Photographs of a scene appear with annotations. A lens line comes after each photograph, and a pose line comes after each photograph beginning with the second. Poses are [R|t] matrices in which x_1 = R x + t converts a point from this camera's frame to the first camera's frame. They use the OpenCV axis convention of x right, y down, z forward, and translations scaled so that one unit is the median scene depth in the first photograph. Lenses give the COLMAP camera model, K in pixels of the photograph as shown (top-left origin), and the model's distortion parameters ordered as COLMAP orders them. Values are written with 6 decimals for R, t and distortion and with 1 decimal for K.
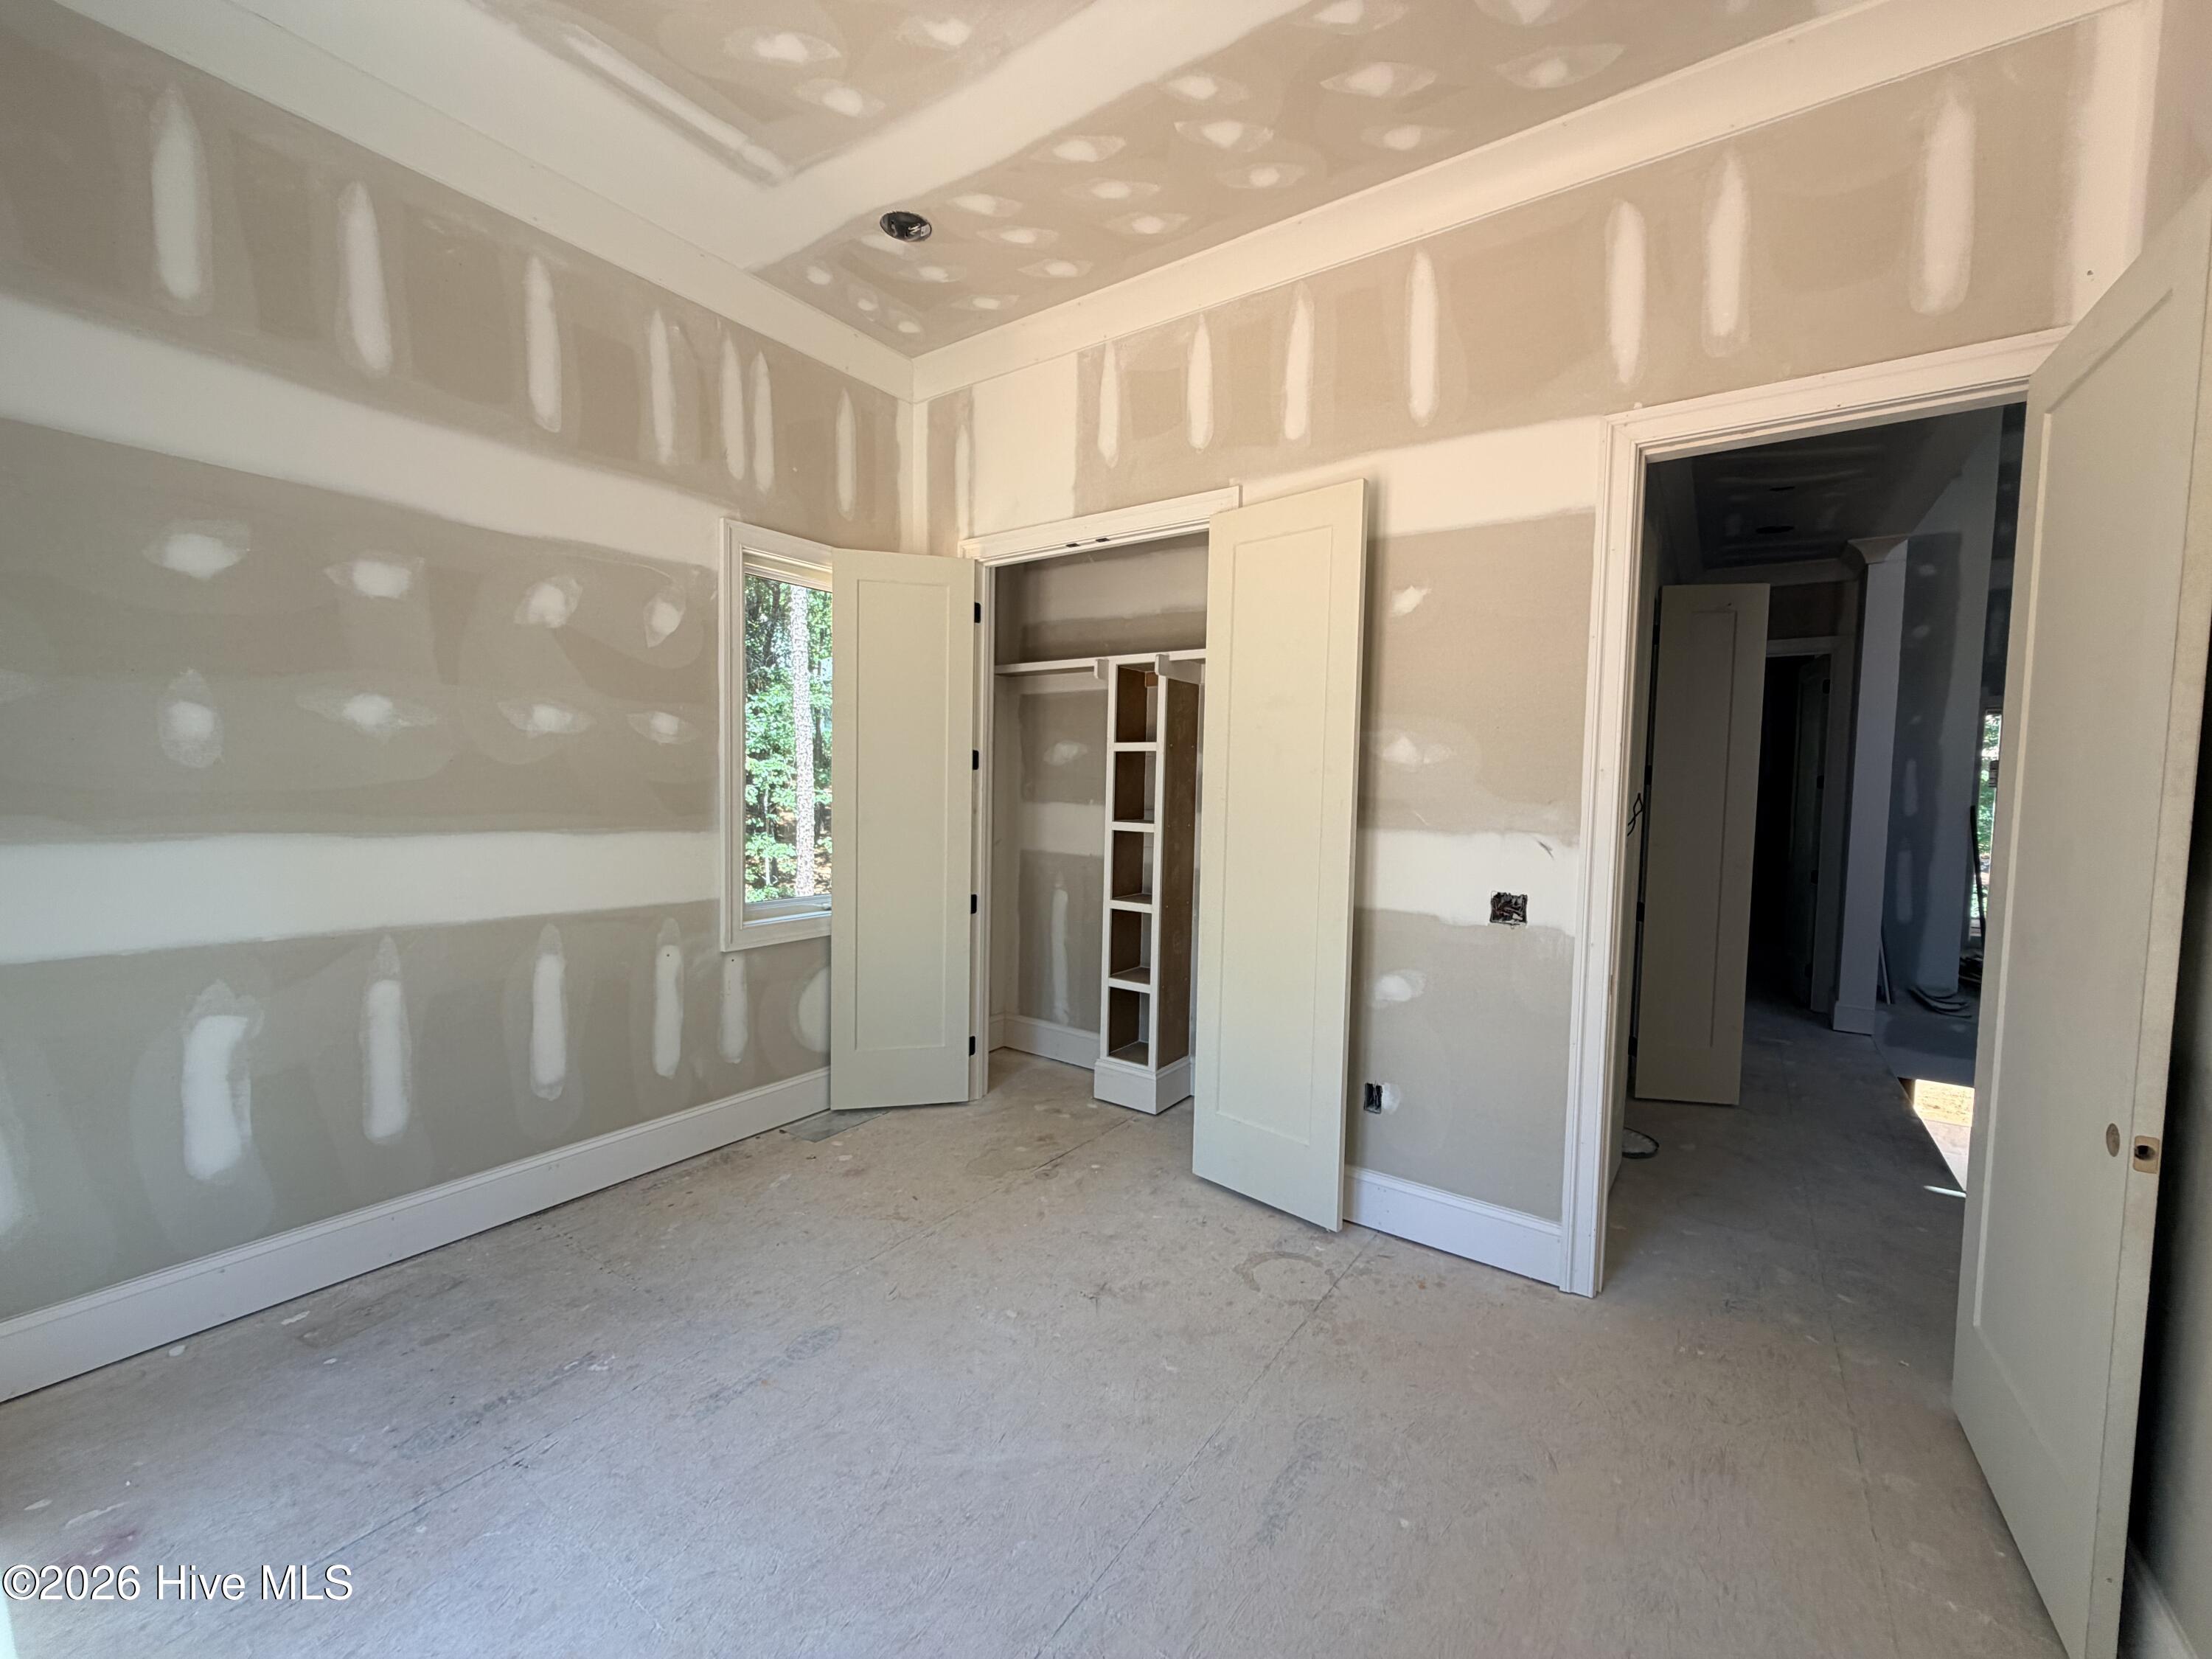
lens RADIAL K [[883.8, 0, 1099.0], [0, 883.8, 833.1], [0, 0, 1]] dist [0.003077, 0.000194]
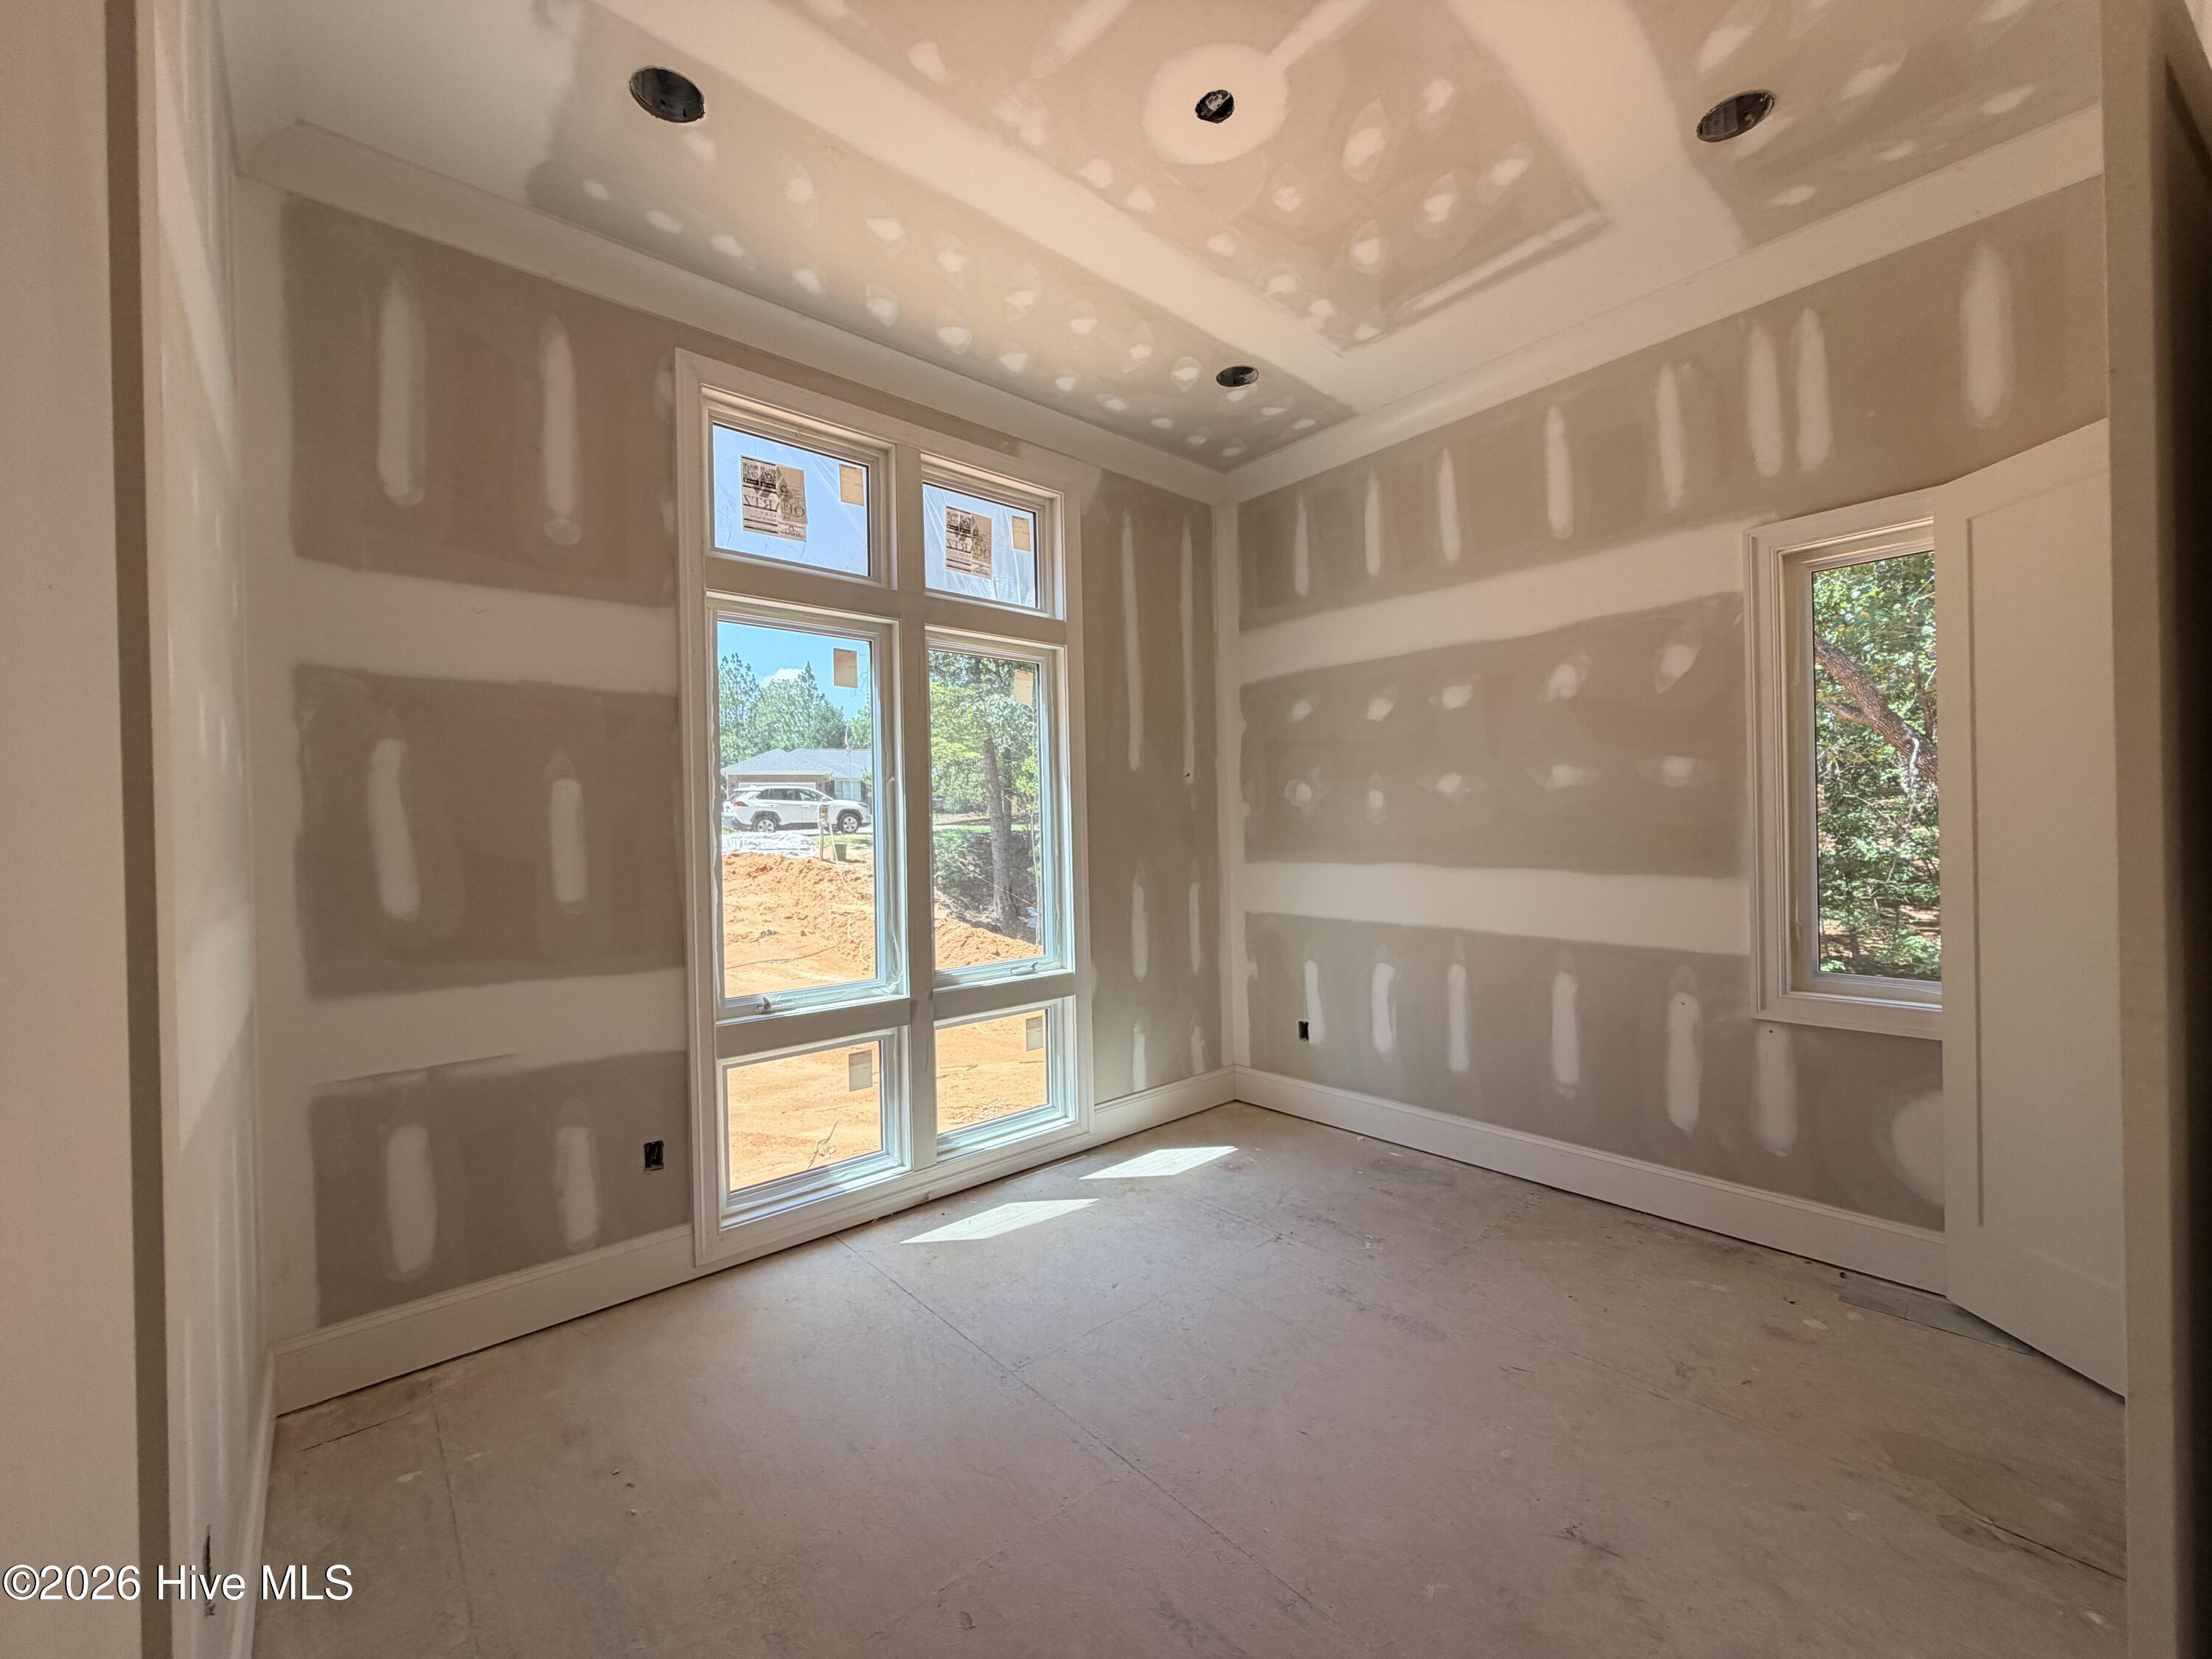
lens RADIAL K [[883.8, 0, 1099.0], [0, 883.8, 833.1], [0, 0, 1]] dist [0.003077, 0.000194]
pose [[-0.235205, -0.012135, -0.971870, 0.674276], [-0.043047, 0.999071, -0.002057, -0.021507], [0.970992, 0.041353, -0.235508, 0.660769]]
